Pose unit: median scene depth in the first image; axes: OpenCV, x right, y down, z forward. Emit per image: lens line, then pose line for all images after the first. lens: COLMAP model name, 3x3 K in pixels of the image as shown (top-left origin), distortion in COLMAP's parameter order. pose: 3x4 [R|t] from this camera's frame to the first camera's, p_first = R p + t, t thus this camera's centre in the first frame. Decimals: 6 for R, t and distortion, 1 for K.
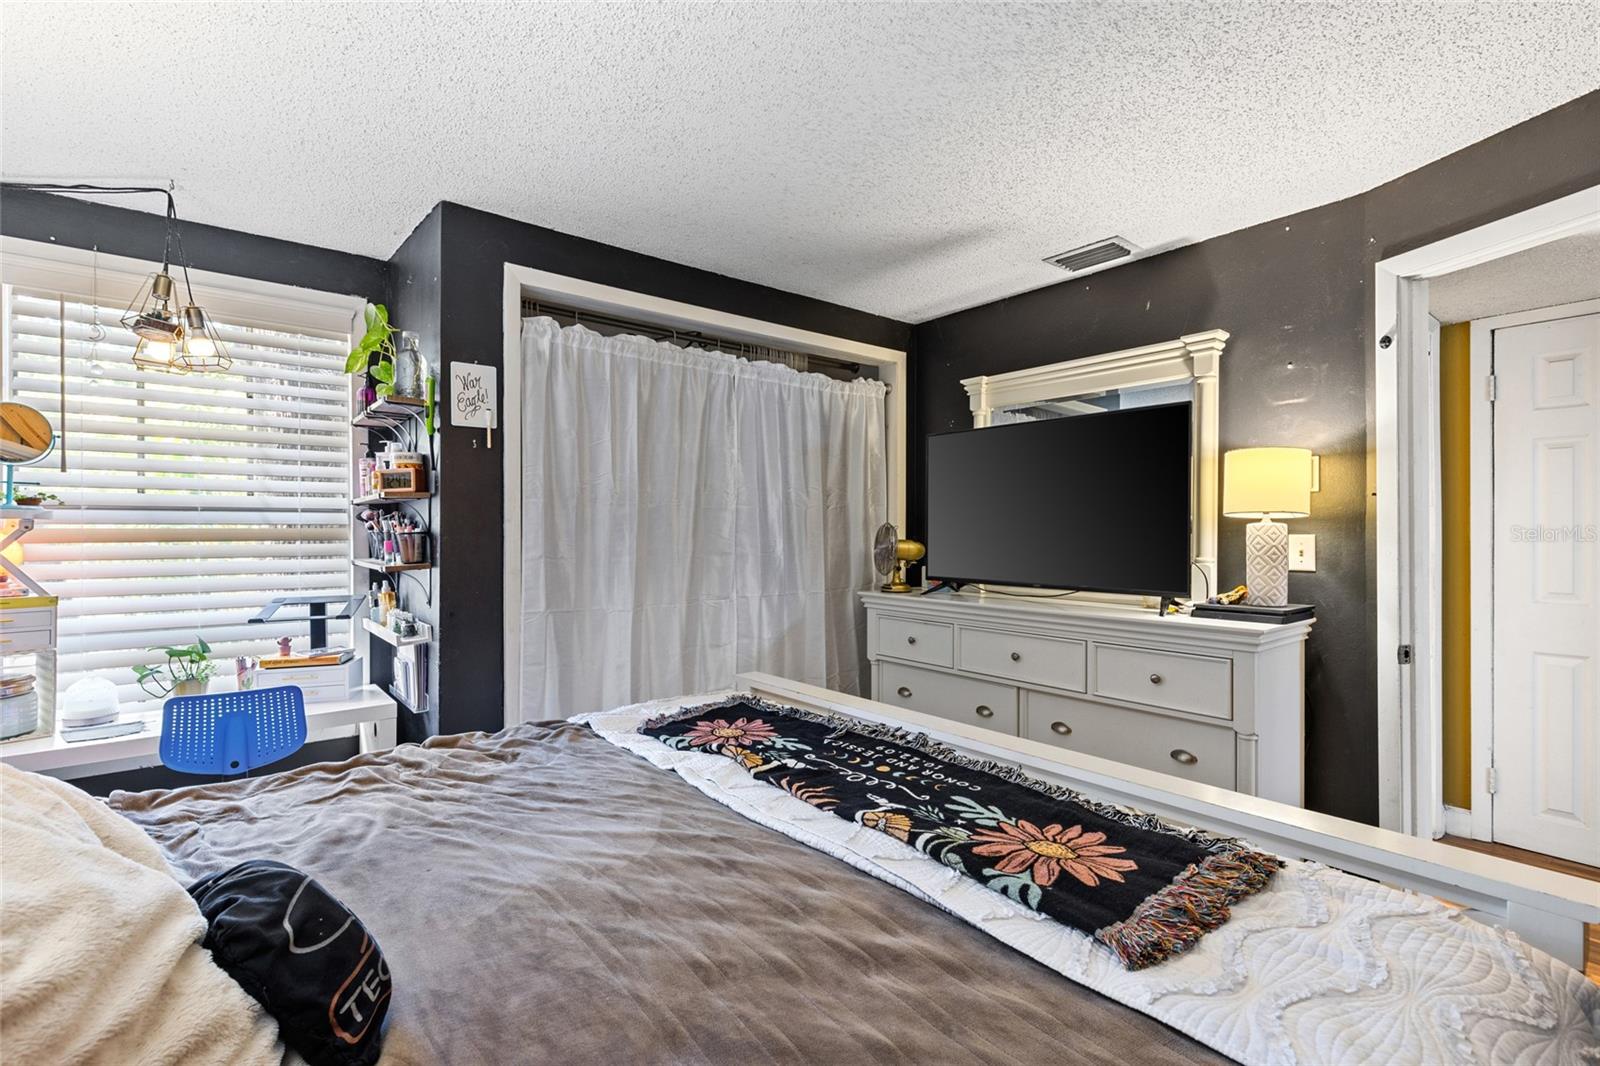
lens RADIAL K [[723.1, 0, 795.4], [0, 723.1, 532.9], [0, 0, 1]] dist [0.001376, -0.000220]
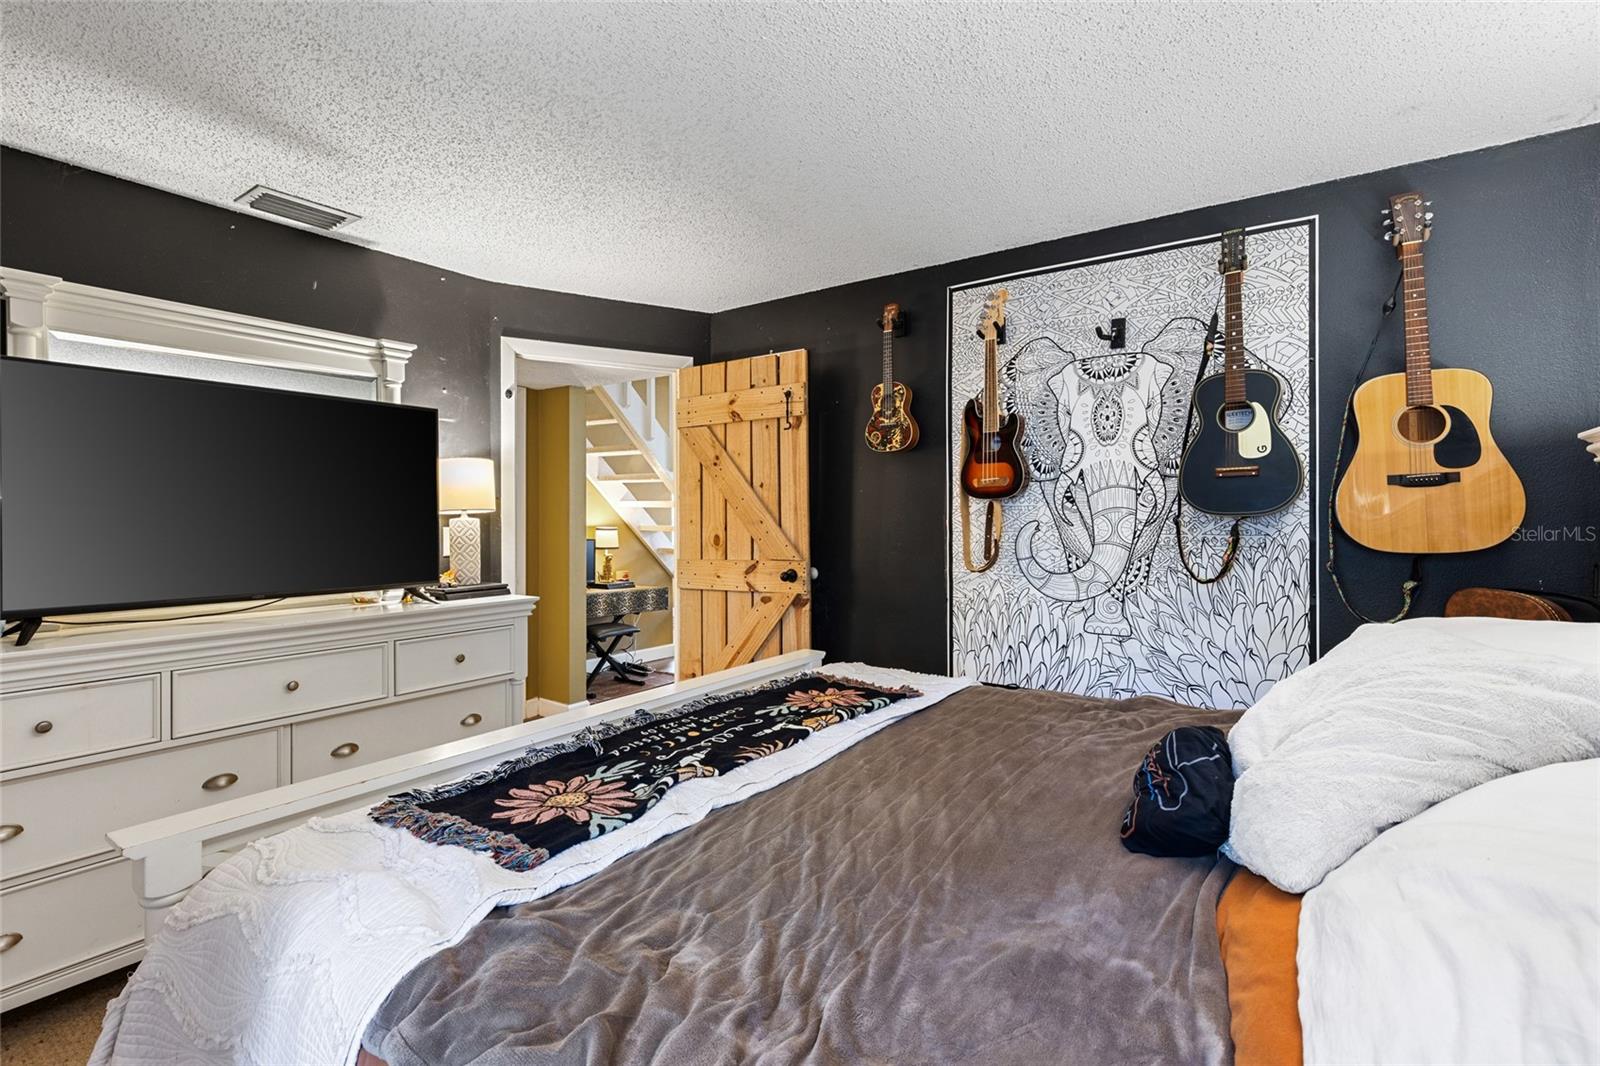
lens RADIAL K [[716.9, 0, 794.0], [0, 716.9, 524.6], [0, 0, 1]] dist [0.002575, -0.000510]
pose [[-0.250073, -0.008770, 0.968187, -0.729142], [0.009128, 0.999893, 0.011415, -0.011995], [-0.968184, 0.011692, -0.249966, 0.808710]]
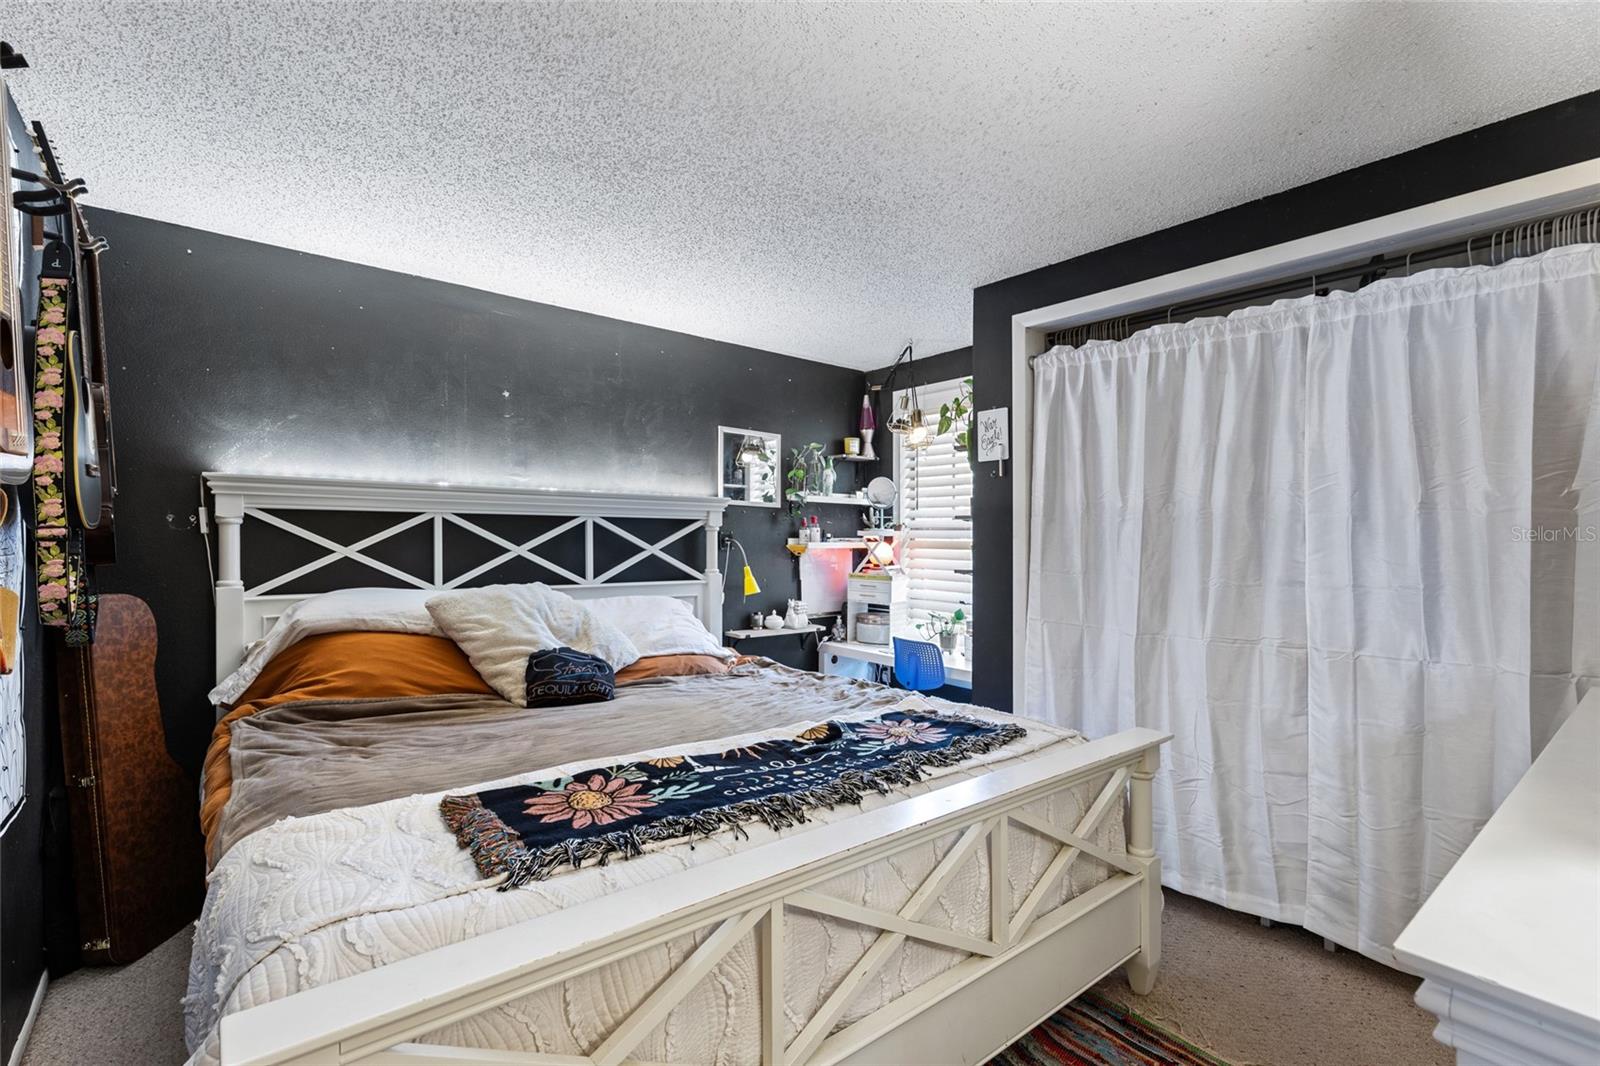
lens RADIAL K [[737.9, 0, 800.0], [0, 737.9, 533.0], [0, 0, 1]] dist [0.000753, -0.000083]
pose [[-0.010044, -0.006553, -0.999928, 0.858898], [-0.013478, 0.999889, -0.006417, -0.010770], [0.999859, 0.013413, -0.010131, 0.723349]]
